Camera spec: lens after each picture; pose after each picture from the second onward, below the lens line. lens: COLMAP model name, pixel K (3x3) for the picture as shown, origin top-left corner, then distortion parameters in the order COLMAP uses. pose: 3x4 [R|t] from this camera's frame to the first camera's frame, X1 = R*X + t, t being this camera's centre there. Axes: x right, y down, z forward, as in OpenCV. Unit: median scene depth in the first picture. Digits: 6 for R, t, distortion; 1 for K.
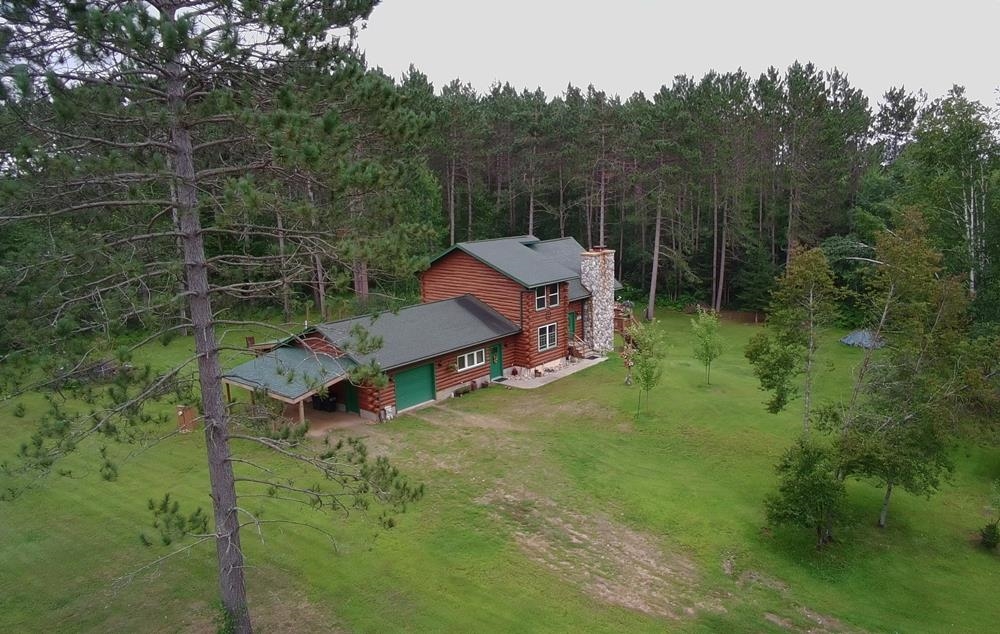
lens RADIAL K [[737.1, 0, 578.2], [0, 737.1, 342.2], [0, 0, 1]] dist [-0.062630, -0.004358]
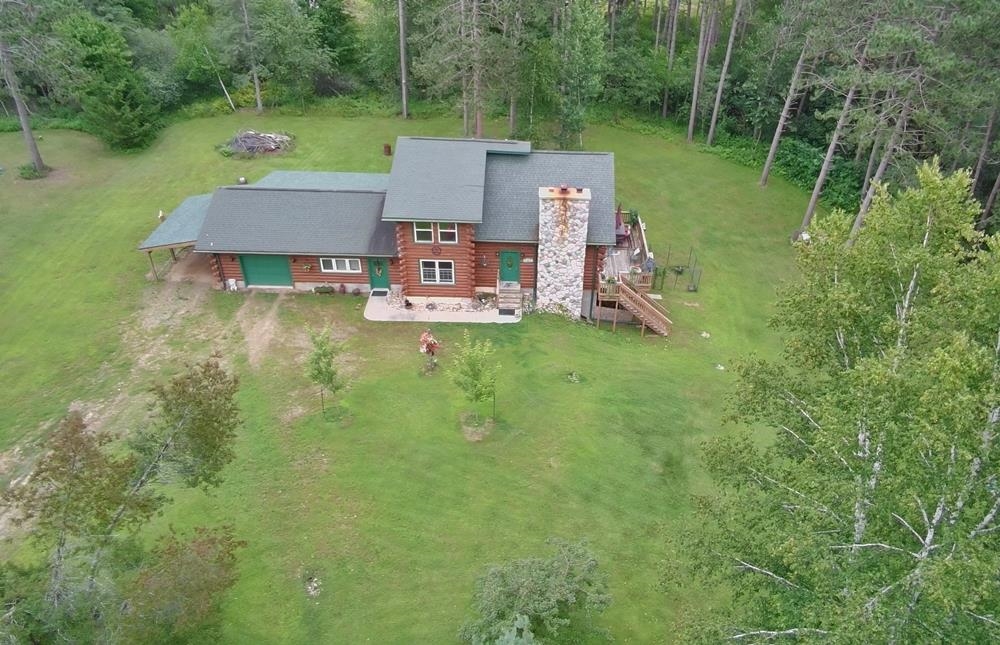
lens RADIAL K [[717.4, 0, 549.3], [0, 717.4, 332.5], [0, 0, 1]] dist [-0.044087, 0.019726]
pose [[0.584465, 0.496494, -0.641790, 0.642250], [-0.227354, 0.859470, 0.457845, -0.379081], [0.778916, -0.121681, 0.615210, 0.576377]]
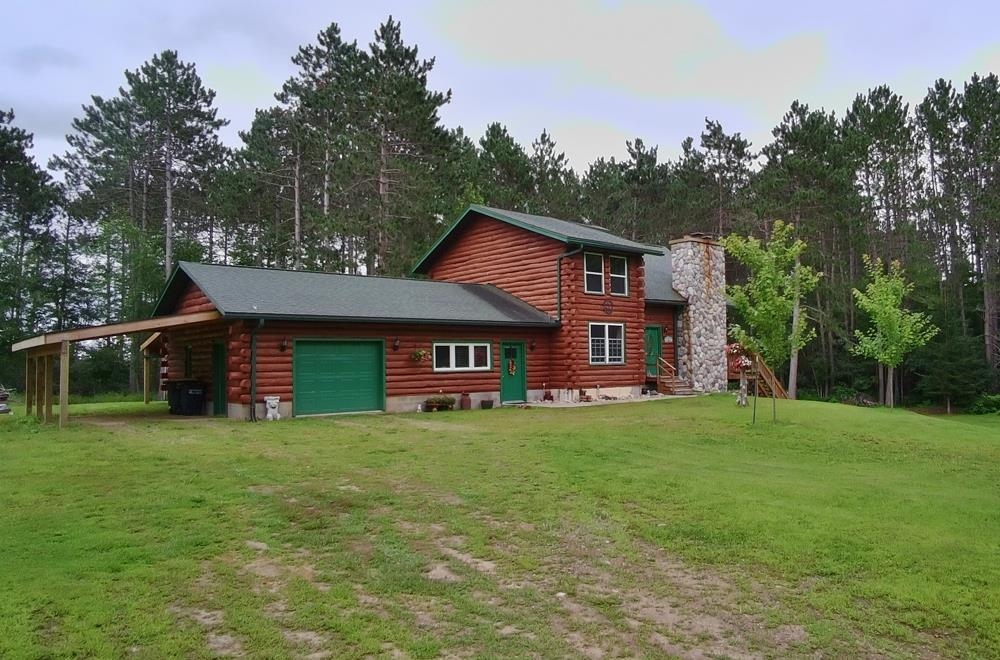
lens RADIAL K [[740.0, 0, 583.1], [0, 740.0, 332.4], [0, 0, 1]] dist [-0.038964, 0.010690]
pose [[0.982618, -0.019942, -0.184565, 0.051853], [-0.030153, 0.963866, -0.264676, 0.146976], [0.183174, 0.265640, 0.946511, 0.433433]]
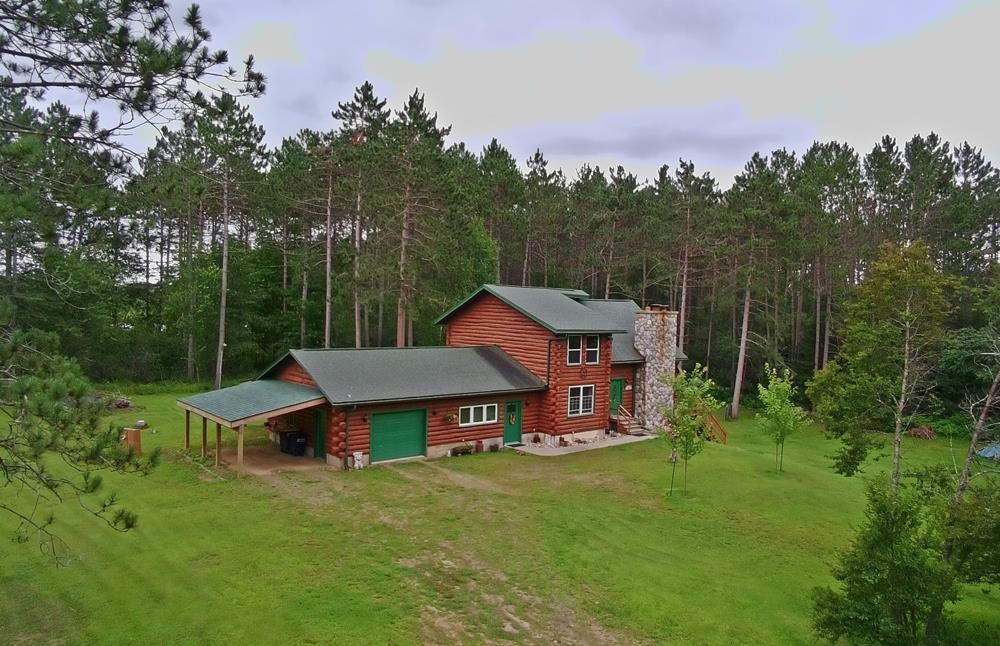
lens RADIAL K [[744.9, 0, 550.9], [0, 744.9, 335.3], [0, 0, 1]] dist [-0.053821, 0.007871]
pose [[0.979695, 0.046708, -0.194977, 0.084903], [-0.082464, 0.980293, -0.179516, 0.074773], [0.182750, 0.191950, 0.964240, 0.187681]]
